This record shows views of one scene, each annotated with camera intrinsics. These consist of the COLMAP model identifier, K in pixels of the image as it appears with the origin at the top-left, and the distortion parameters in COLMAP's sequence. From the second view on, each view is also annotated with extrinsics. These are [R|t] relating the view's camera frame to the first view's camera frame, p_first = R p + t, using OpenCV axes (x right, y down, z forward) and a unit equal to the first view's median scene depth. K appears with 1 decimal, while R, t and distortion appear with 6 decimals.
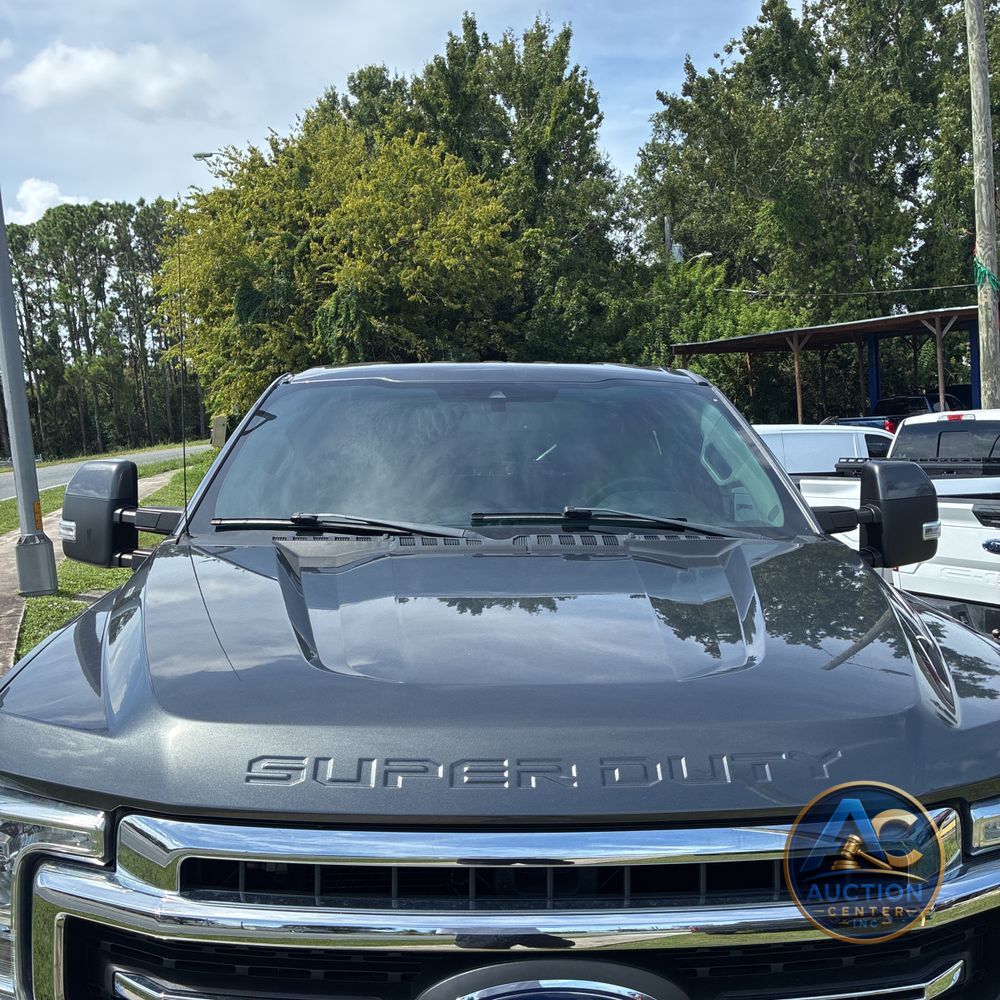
lens RADIAL K [[1009.9, 0, 500.0], [0, 1009.9, 500.0], [0, 0, 1]] dist [0.014188, -0.008434]
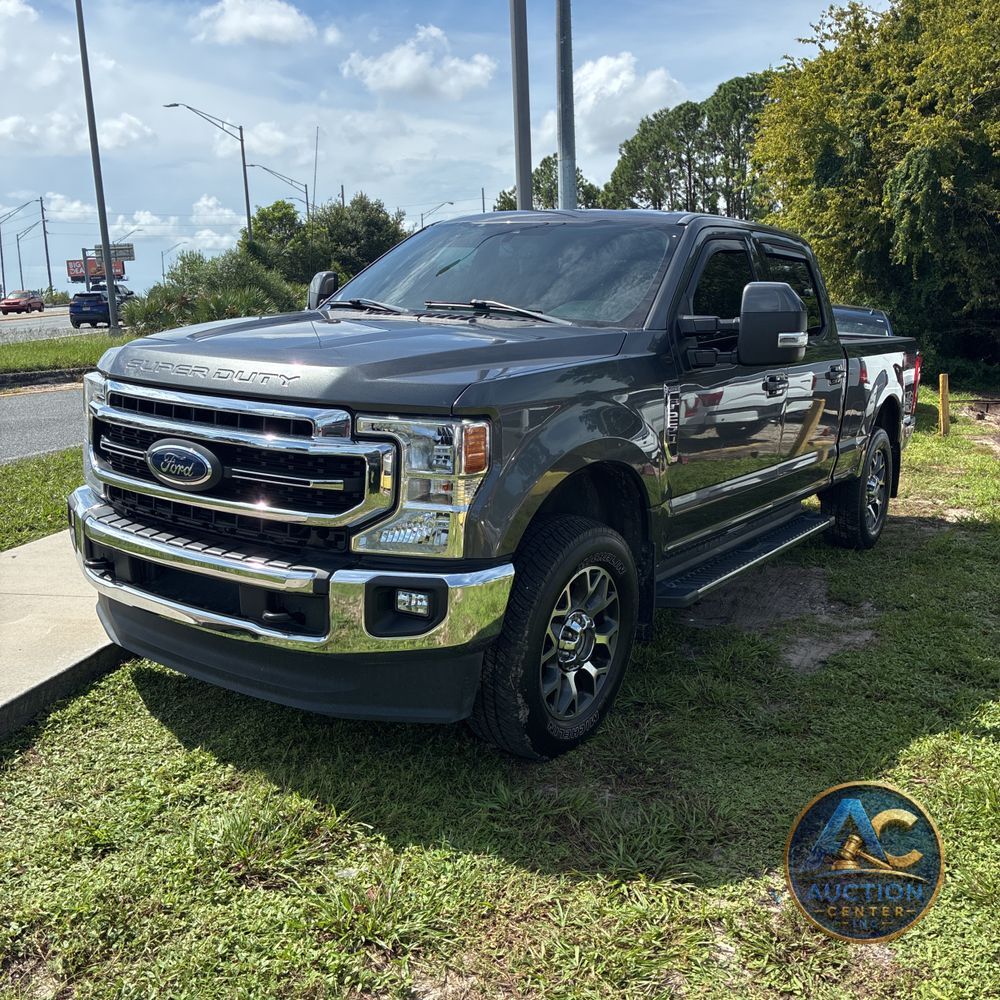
lens RADIAL K [[1012.7, 0, 500.0], [0, 1012.7, 500.0], [0, 0, 1]] dist [0.019718, -0.029153]
pose [[0.802133, 0.138407, -0.580884, 0.125446], [-0.066992, 0.987485, 0.142780, 0.009992], [0.593376, -0.075614, 0.801366, -0.035367]]
